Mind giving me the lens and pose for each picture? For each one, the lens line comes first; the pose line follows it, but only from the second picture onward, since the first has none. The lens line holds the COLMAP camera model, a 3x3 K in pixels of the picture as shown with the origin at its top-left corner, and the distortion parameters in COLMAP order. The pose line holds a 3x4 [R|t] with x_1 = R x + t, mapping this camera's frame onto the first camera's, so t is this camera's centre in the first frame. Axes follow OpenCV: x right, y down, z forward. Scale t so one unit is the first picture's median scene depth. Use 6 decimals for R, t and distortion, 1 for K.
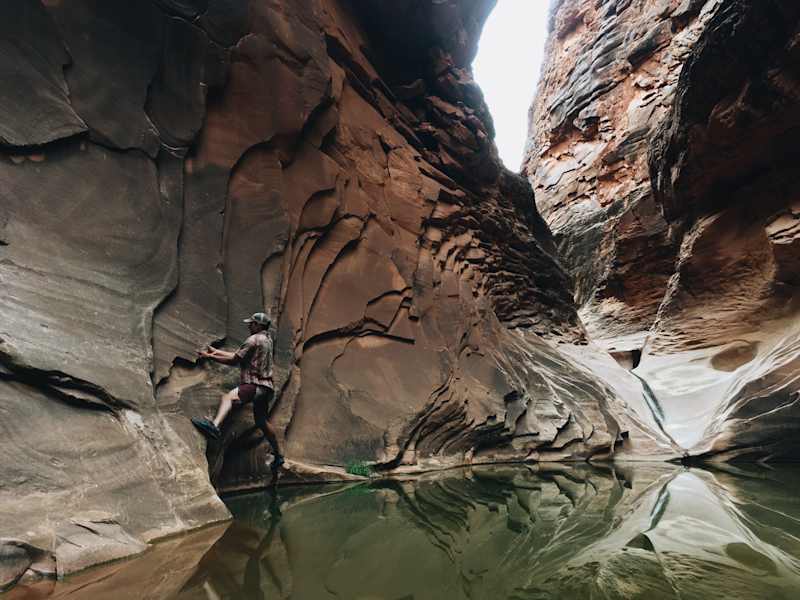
lens RADIAL K [[675.0, 0, 395.8], [0, 675.0, 294.5], [0, 0, 1]] dist [0.067824, -0.090178]
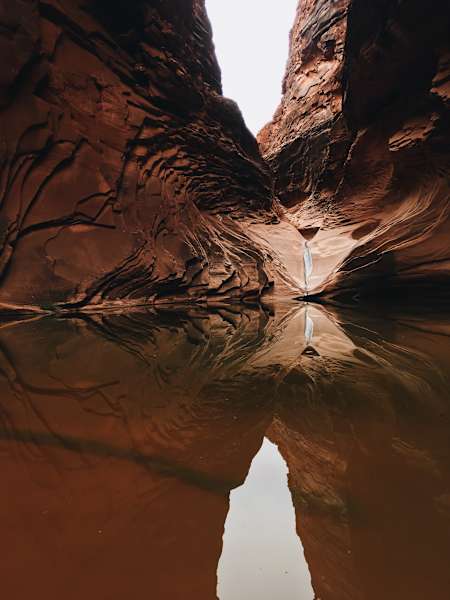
lens RADIAL K [[506.3, 0, 224.9], [0, 506.3, 300.2], [0, 0, 1]] dist [0.067824, -0.090178]
pose [[0.999249, -0.026542, 0.028235, 0.197712], [0.019592, 0.974656, 0.222850, -0.017084], [-0.033434, -0.222130, 0.974444, -0.134565]]
